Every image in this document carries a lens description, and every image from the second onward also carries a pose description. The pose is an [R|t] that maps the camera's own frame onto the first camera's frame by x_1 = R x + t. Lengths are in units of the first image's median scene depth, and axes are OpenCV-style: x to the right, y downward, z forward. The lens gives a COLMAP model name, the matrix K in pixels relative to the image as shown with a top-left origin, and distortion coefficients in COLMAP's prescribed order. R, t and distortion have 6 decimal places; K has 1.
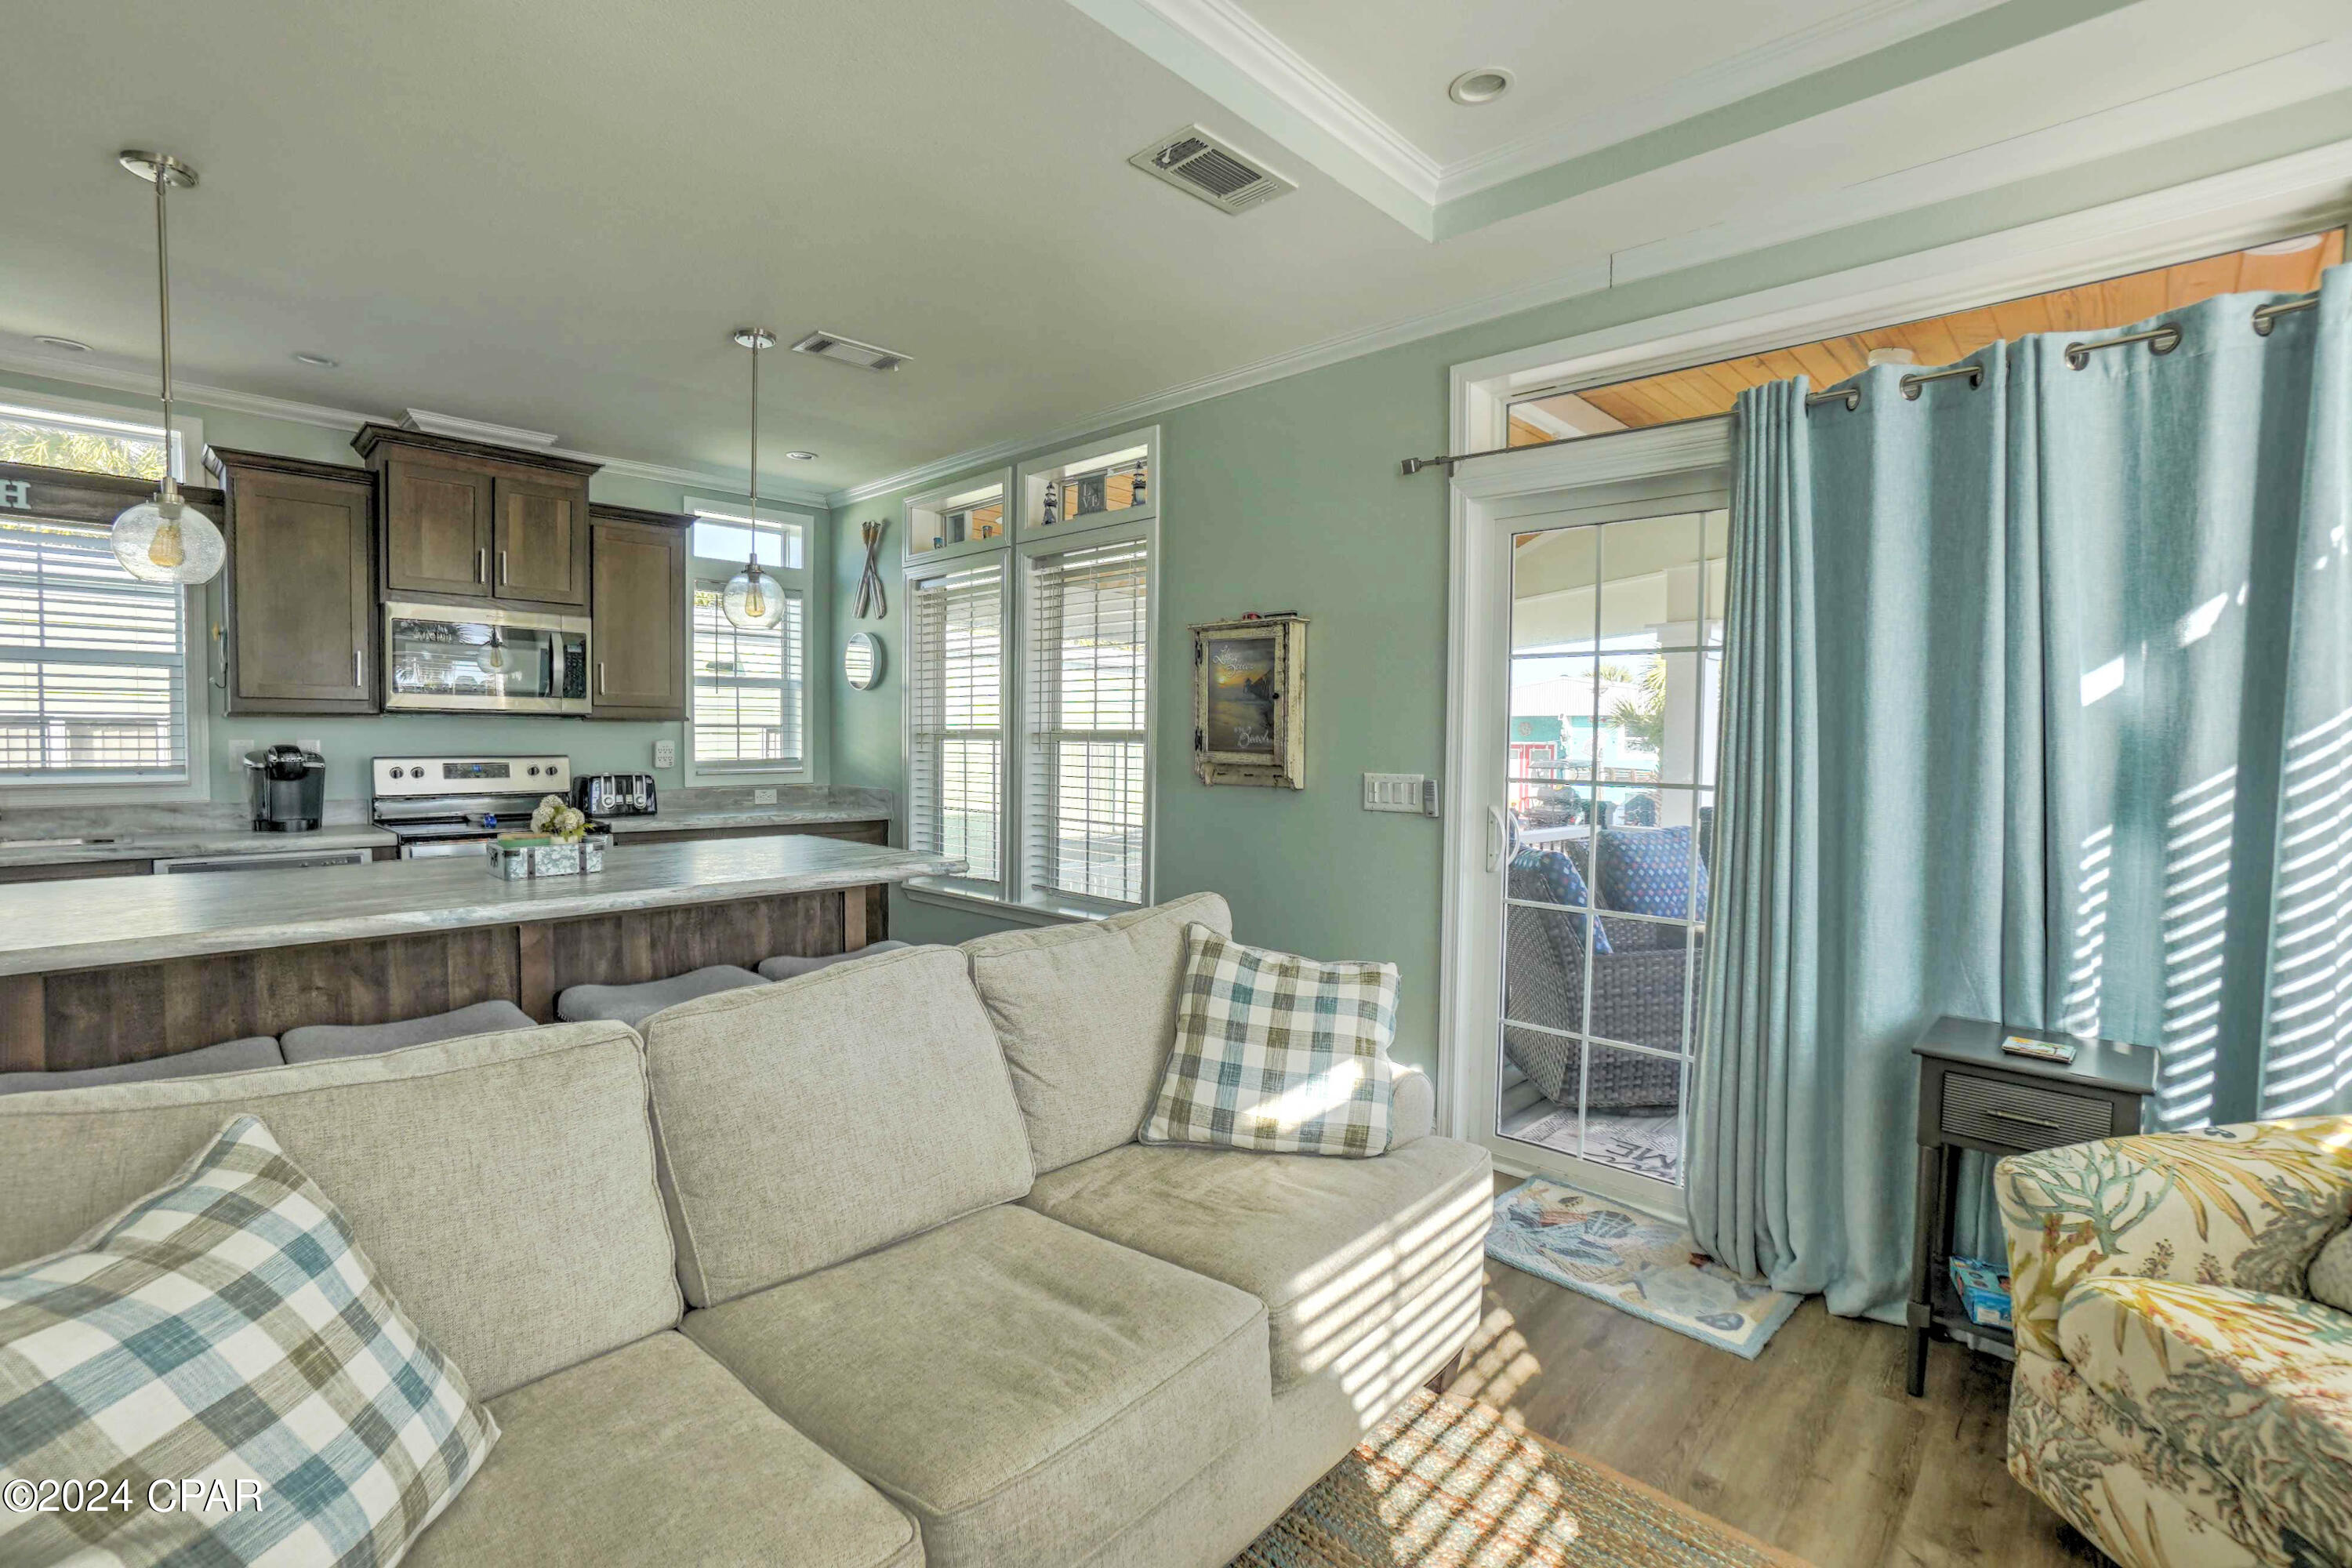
lens RADIAL K [[1044.4, 0, 1136.4], [0, 1044.4, 771.6], [0, 0, 1]] dist [-0.057320, 0.024417]
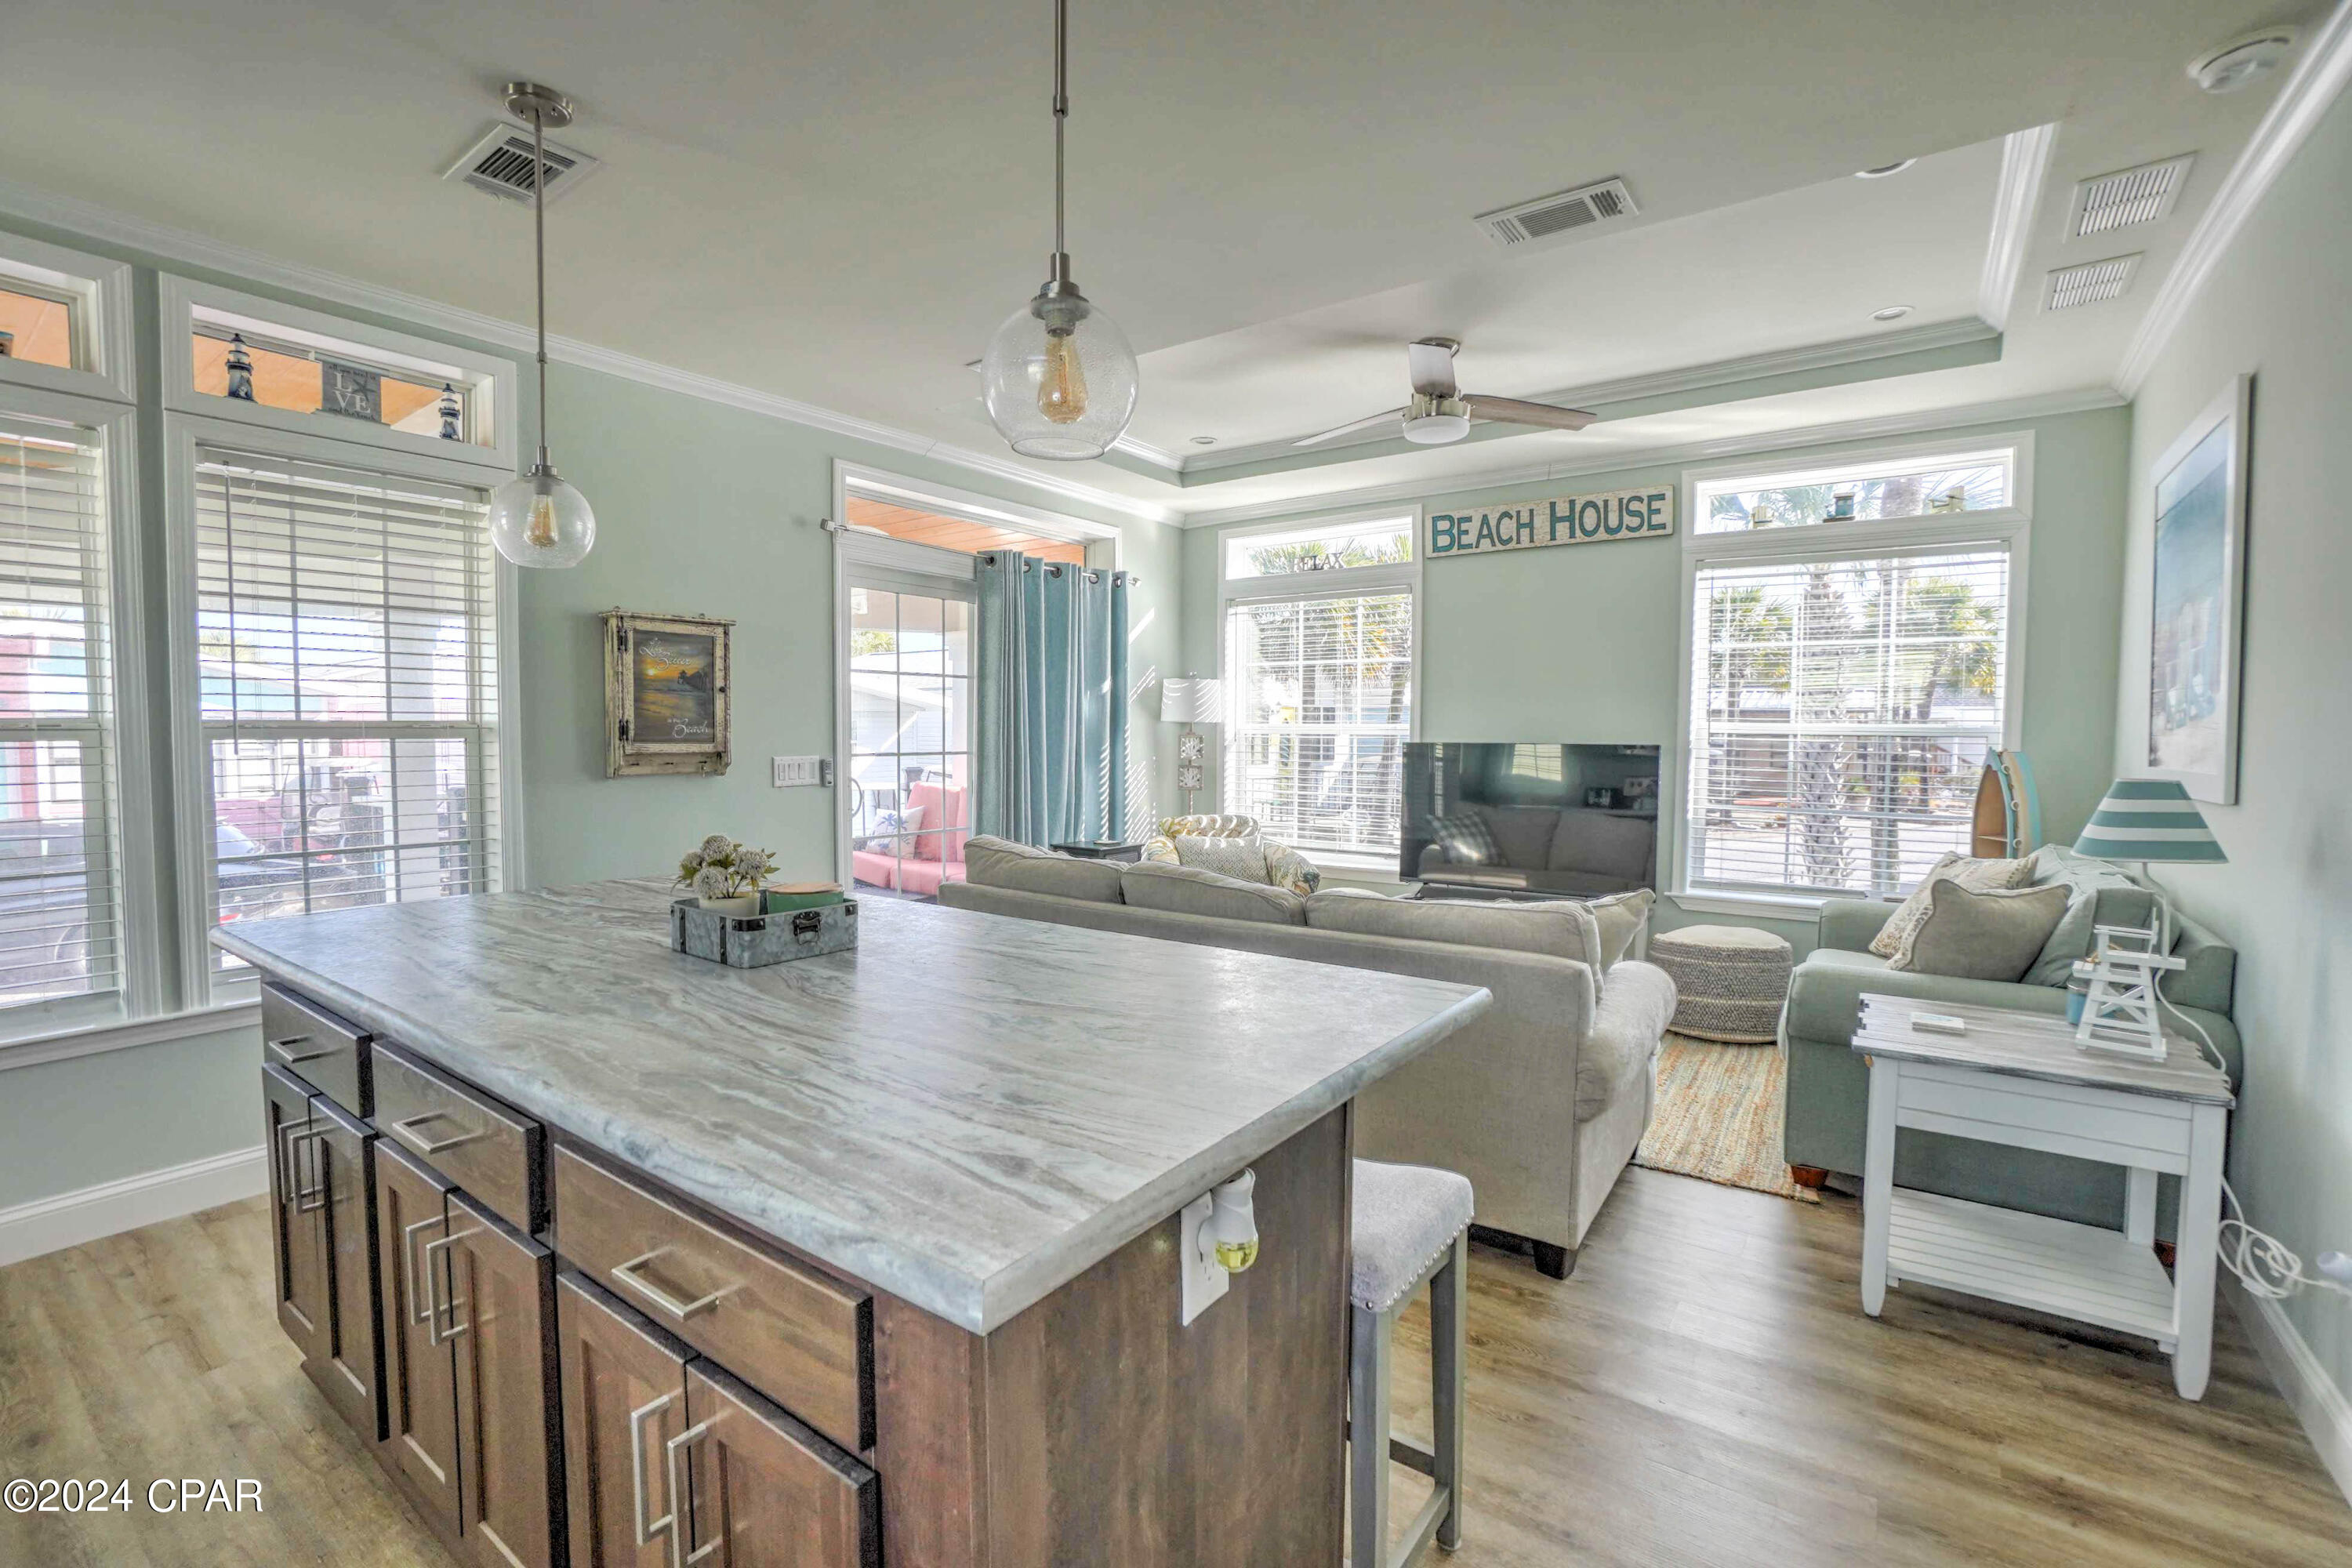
lens RADIAL K [[1053.5, 0, 1160.3], [0, 1053.5, 778.4], [0, 0, 1]] dist [-0.062814, 0.024667]
pose [[-0.148612, -0.057482, 0.987224, -0.918431], [0.033233, 0.997455, 0.063080, -0.029300], [-0.988337, 0.042183, -0.146323, 0.621189]]
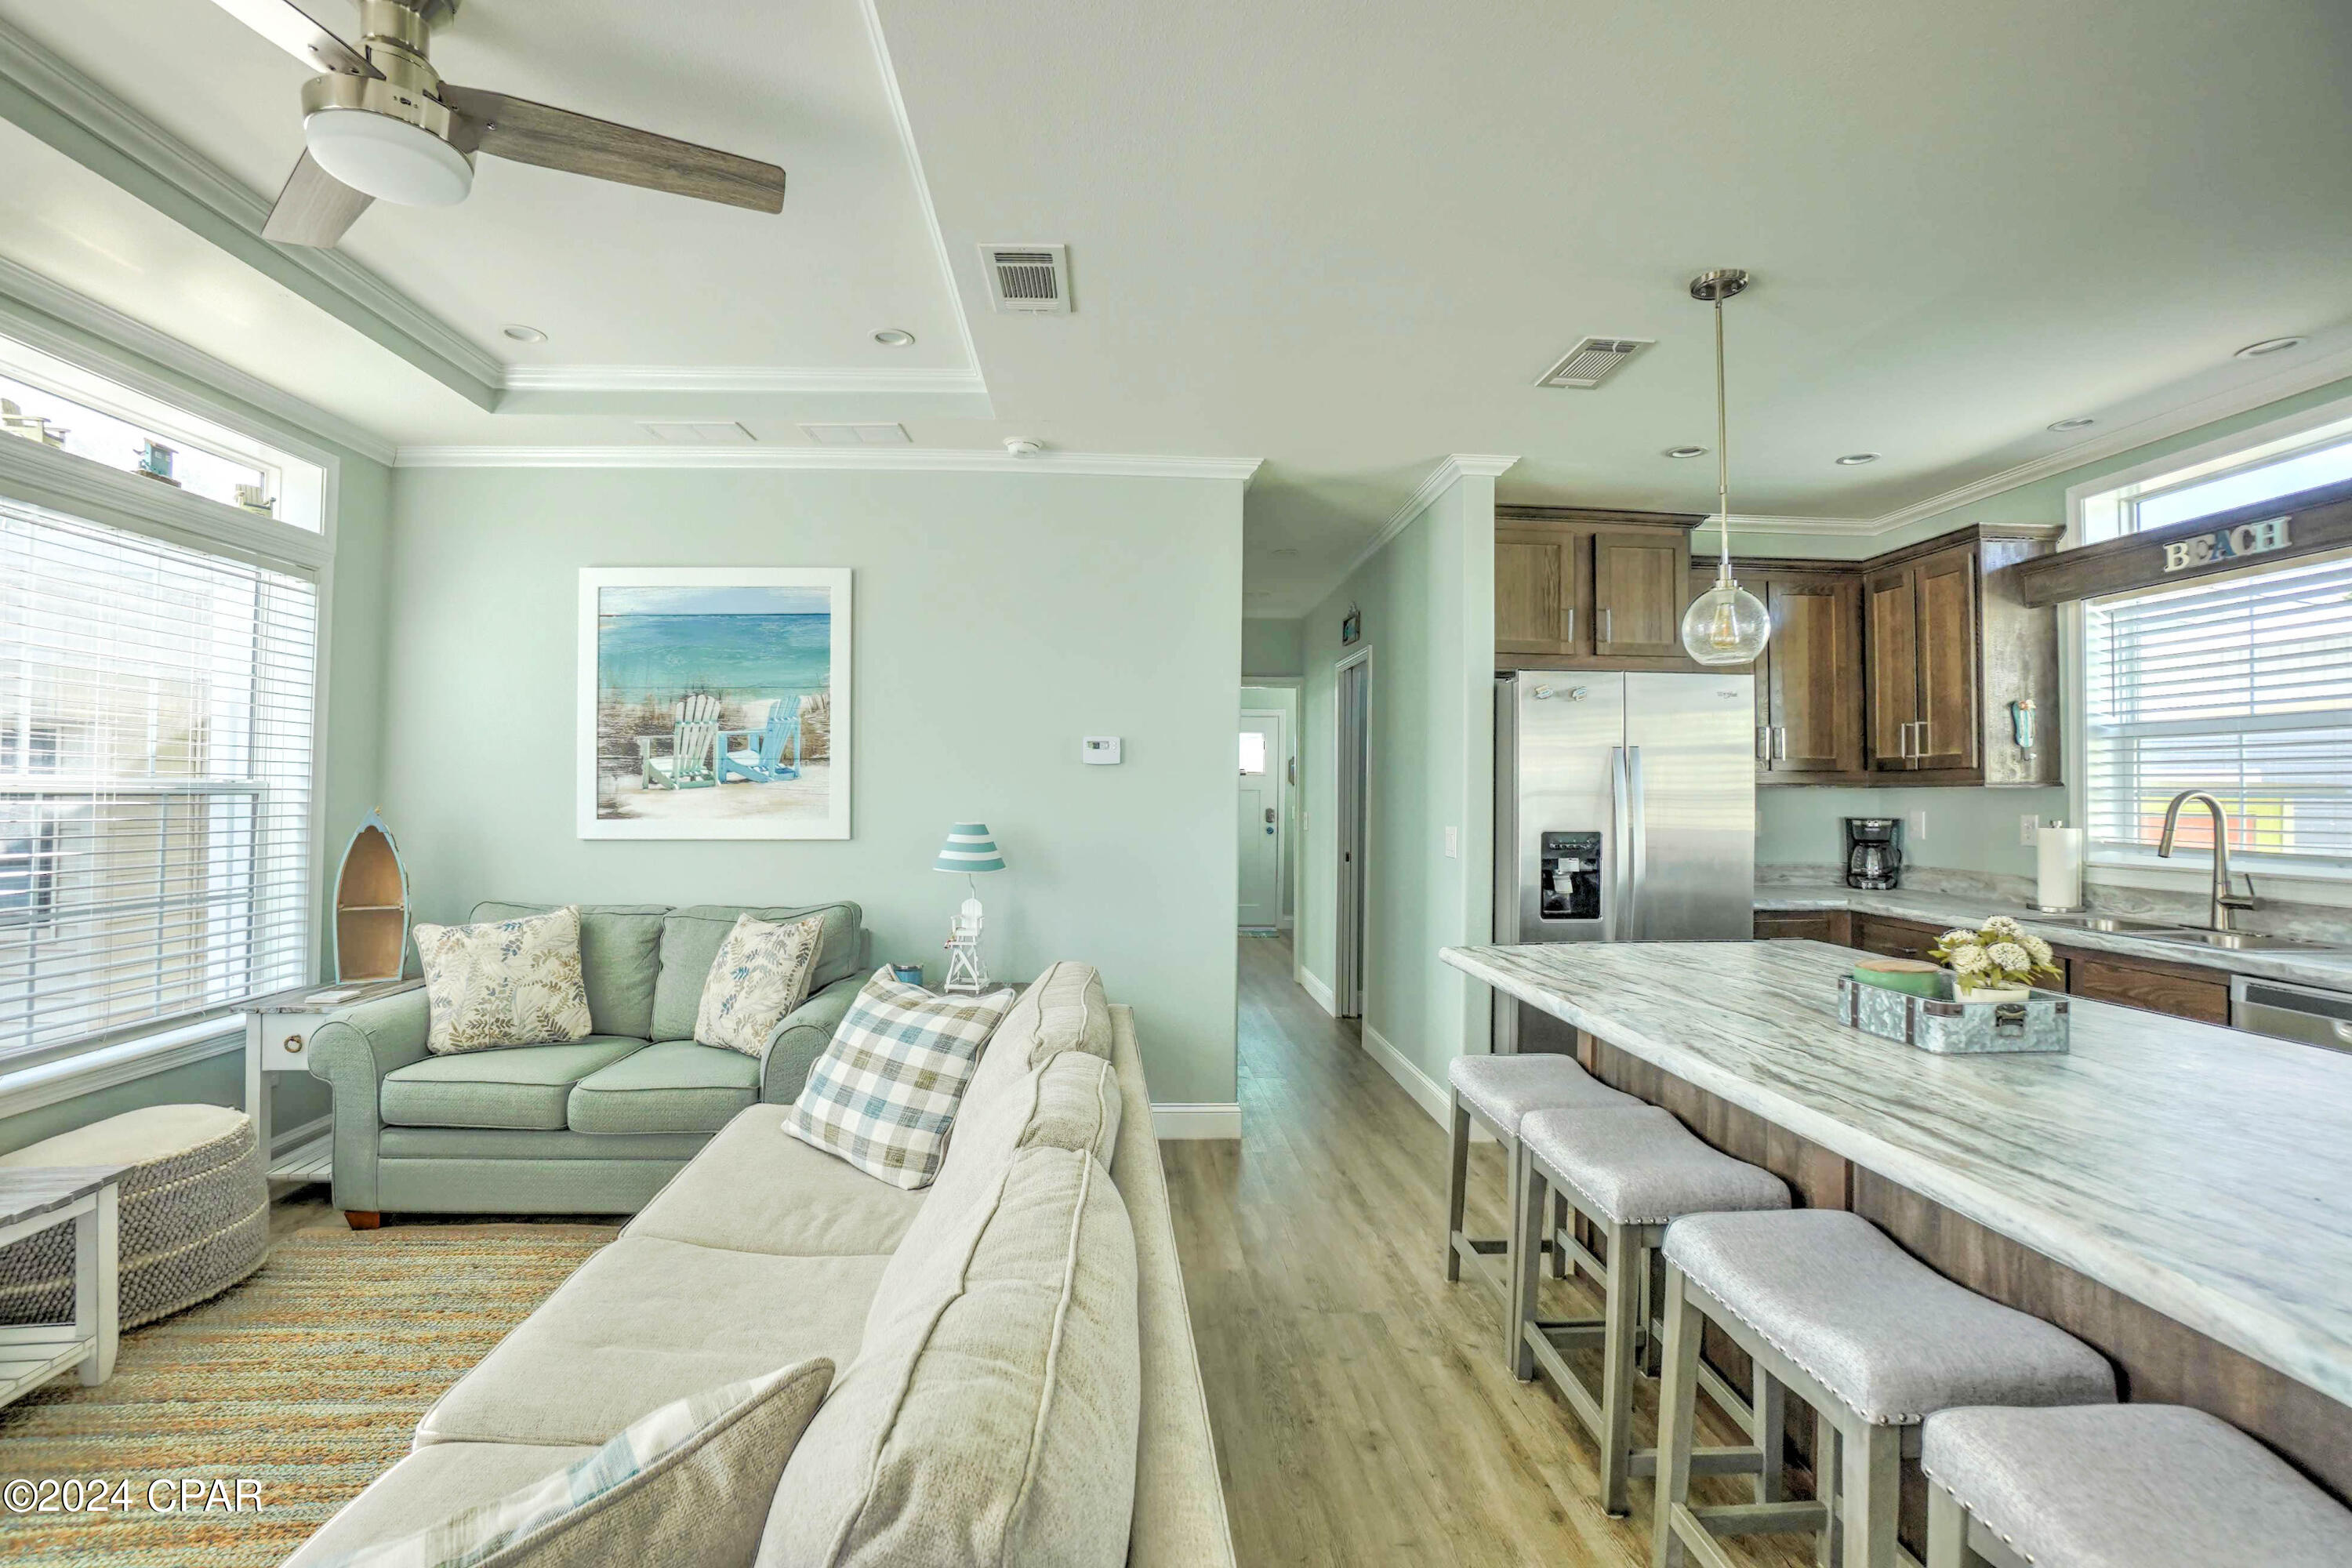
lens RADIAL K [[1037.8, 0, 1159.3], [0, 1037.8, 774.8], [0, 0, 1]] dist [-0.065727, 0.023178]
pose [[-0.671911, -0.027439, -0.740123, 0.132100], [-0.041417, 0.999142, 0.000558, -0.027437], [0.739473, 0.031028, -0.672471, 0.767178]]
